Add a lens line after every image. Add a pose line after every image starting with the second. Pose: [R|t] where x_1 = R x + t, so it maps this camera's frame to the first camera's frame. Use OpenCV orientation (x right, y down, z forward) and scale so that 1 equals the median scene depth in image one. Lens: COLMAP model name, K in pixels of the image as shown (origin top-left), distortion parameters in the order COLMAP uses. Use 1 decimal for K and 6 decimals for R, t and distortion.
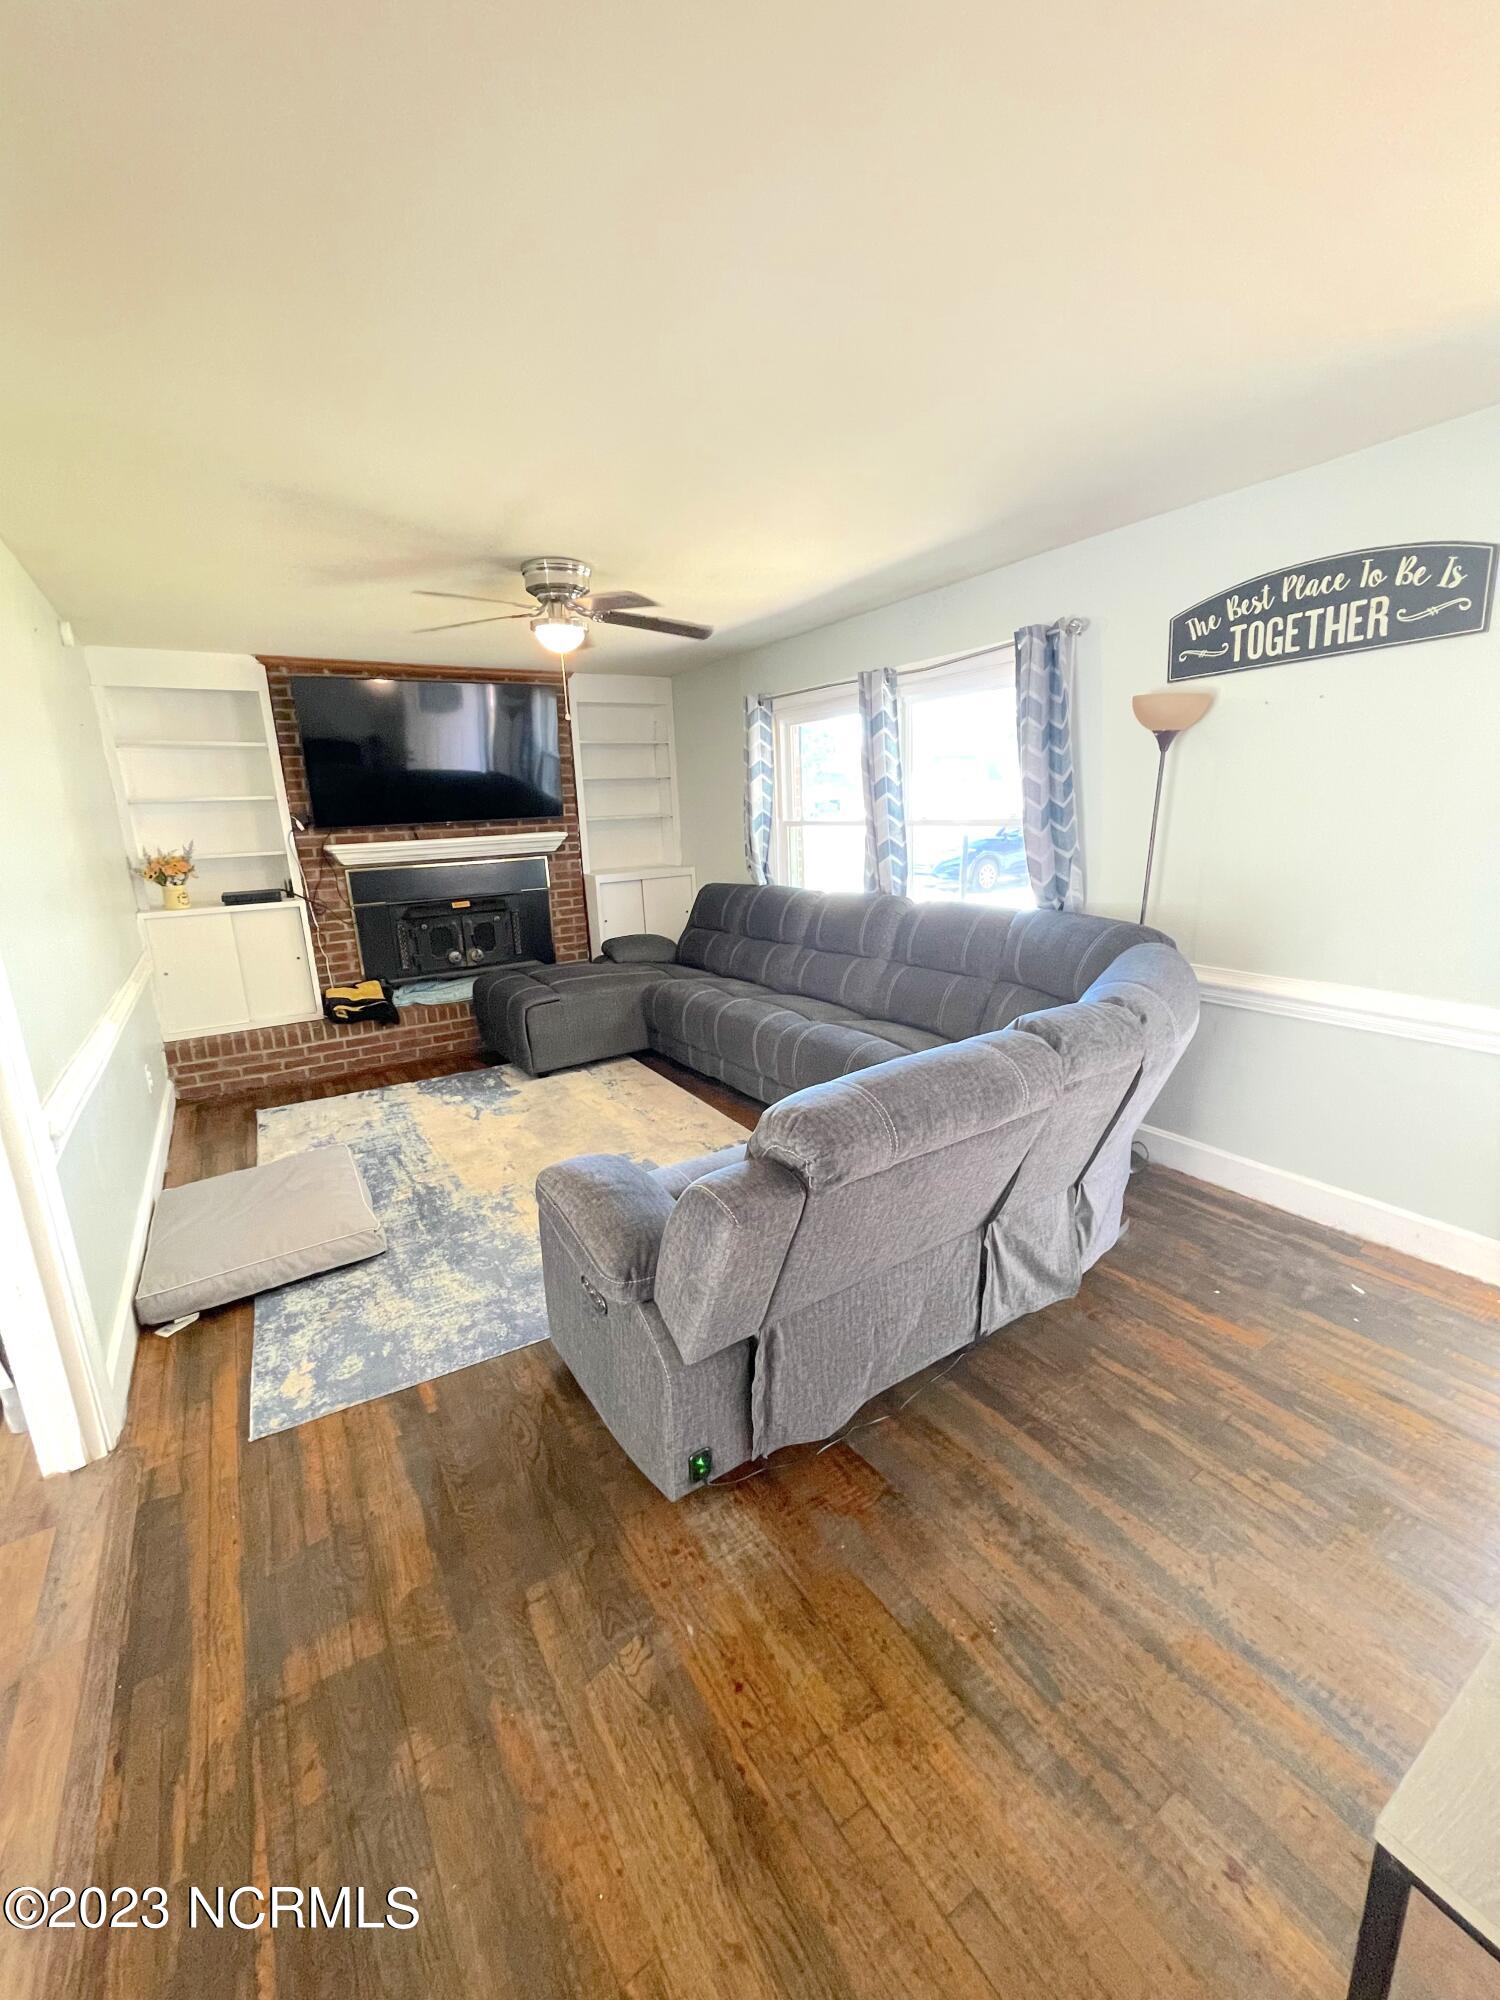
lens RADIAL K [[810.3, 0, 752.0], [0, 810.3, 996.5], [0, 0, 1]] dist [-0.002132, -0.000515]
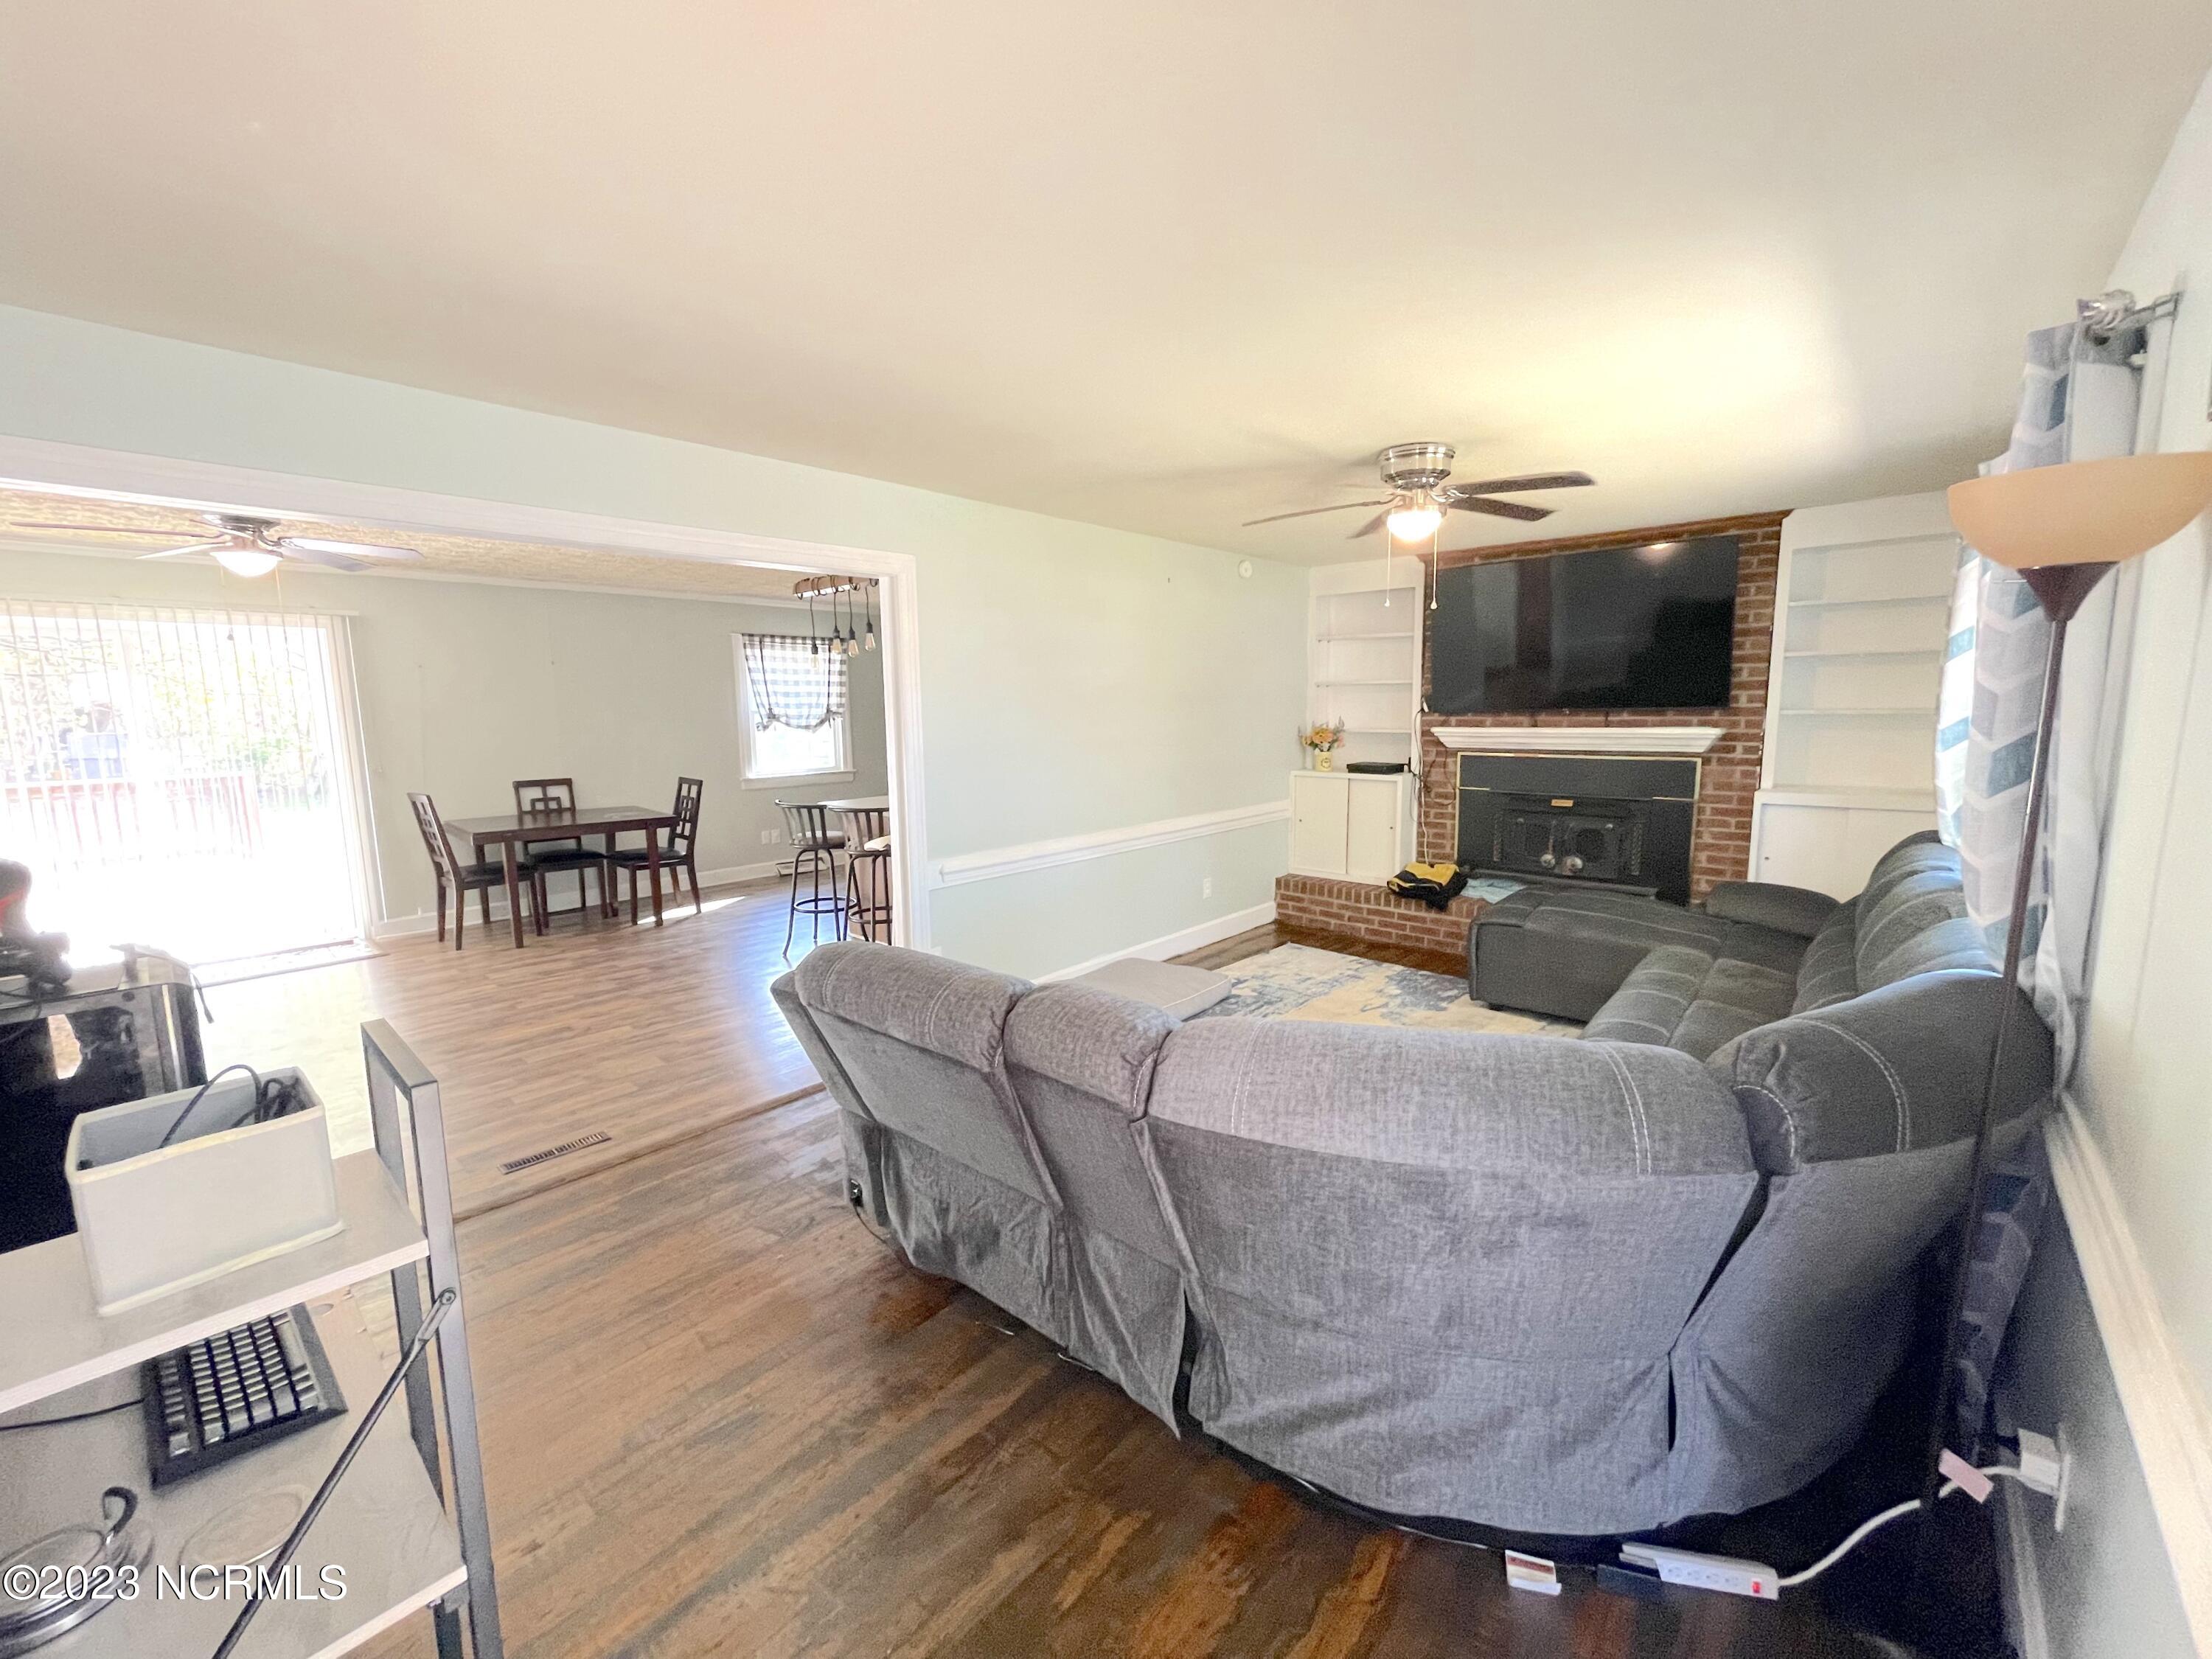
lens RADIAL K [[896.2, 0, 1103.4], [0, 896.2, 824.4], [0, 0, 1]] dist [-0.002132, -0.000515]
pose [[0.261877, 0.161500, -0.951493, 0.479323], [-0.220182, 0.969896, 0.104024, -0.092541], [0.939649, 0.182260, 0.289552, 0.294660]]
